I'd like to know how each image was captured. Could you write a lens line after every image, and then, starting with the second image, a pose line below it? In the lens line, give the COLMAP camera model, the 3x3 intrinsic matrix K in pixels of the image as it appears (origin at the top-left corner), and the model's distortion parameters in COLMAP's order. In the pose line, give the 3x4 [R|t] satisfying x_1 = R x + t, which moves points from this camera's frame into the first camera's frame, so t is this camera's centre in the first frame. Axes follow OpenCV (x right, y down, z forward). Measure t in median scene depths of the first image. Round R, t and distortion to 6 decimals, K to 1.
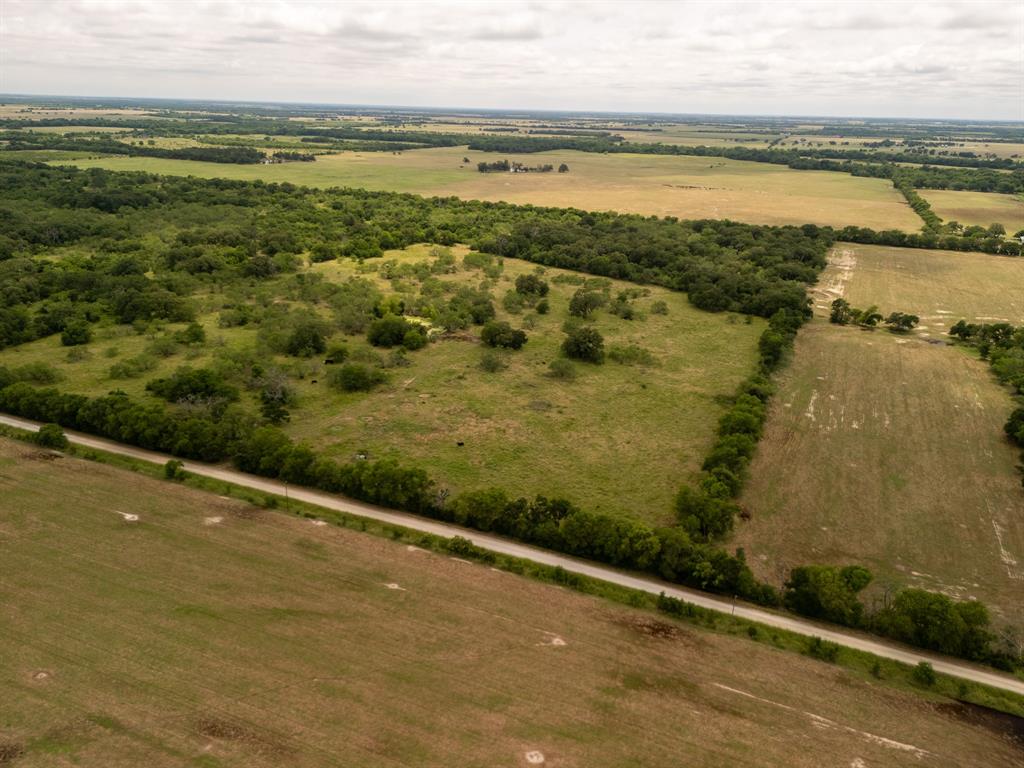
lens RADIAL K [[775.9, 0, 504.0], [0, 775.9, 380.3], [0, 0, 1]] dist [0.068124, -0.058255]
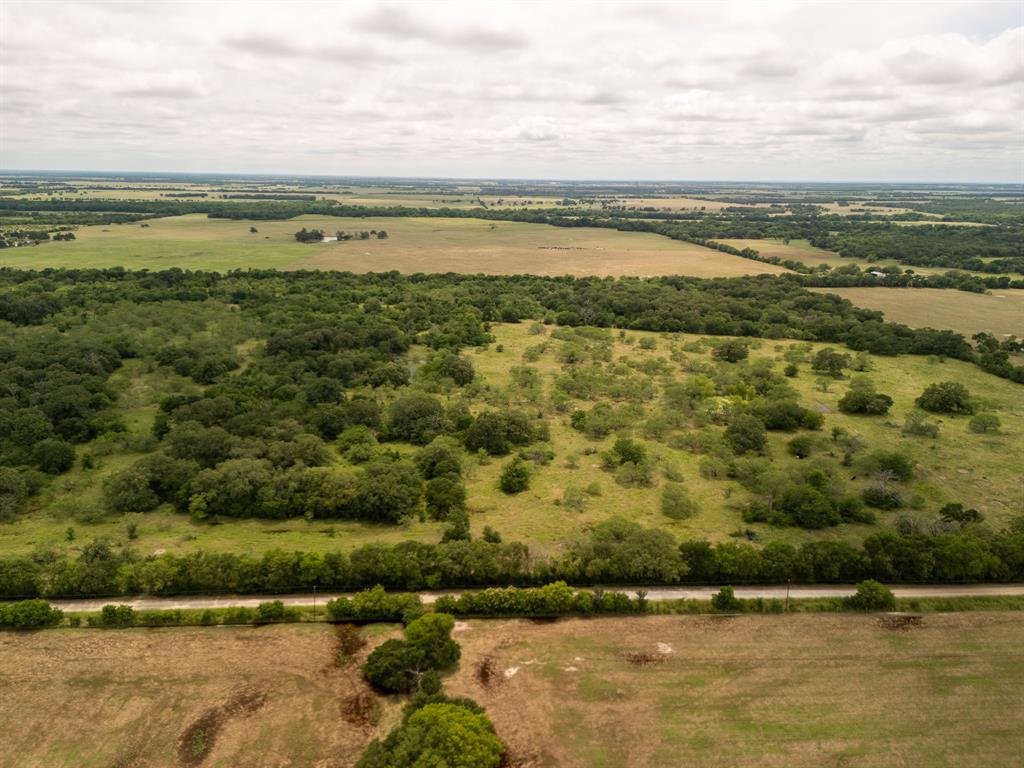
lens RADIAL K [[775.9, 0, 519.4], [0, 775.9, 393.7], [0, 0, 1]] dist [0.068124, -0.058255]
pose [[0.888829, -0.137363, 0.437167, -0.747628], [0.161493, 0.986704, -0.018306, -0.108499], [-0.428840, 0.086871, 0.899194, 0.254344]]
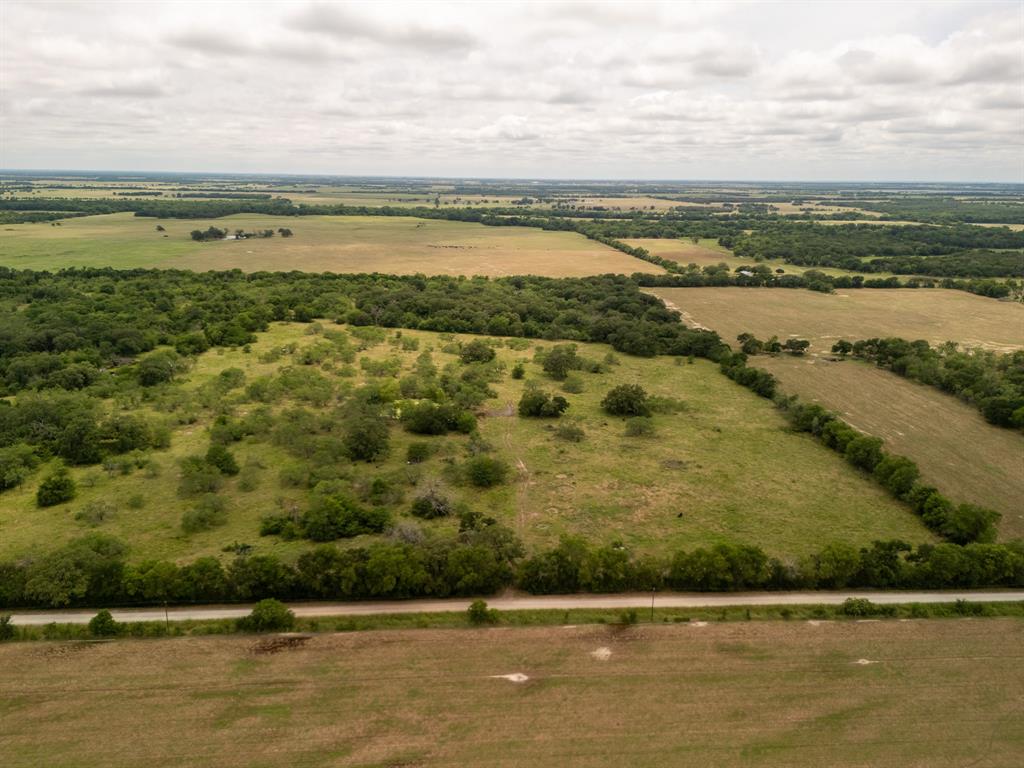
lens RADIAL K [[775.9, 0, 520.9], [0, 775.9, 384.8], [0, 0, 1]] dist [0.068124, -0.058255]
pose [[0.885053, -0.135246, 0.445409, -0.409378], [0.164010, 0.986103, -0.026473, -0.054664], [-0.435639, 0.096482, 0.894936, 0.121711]]
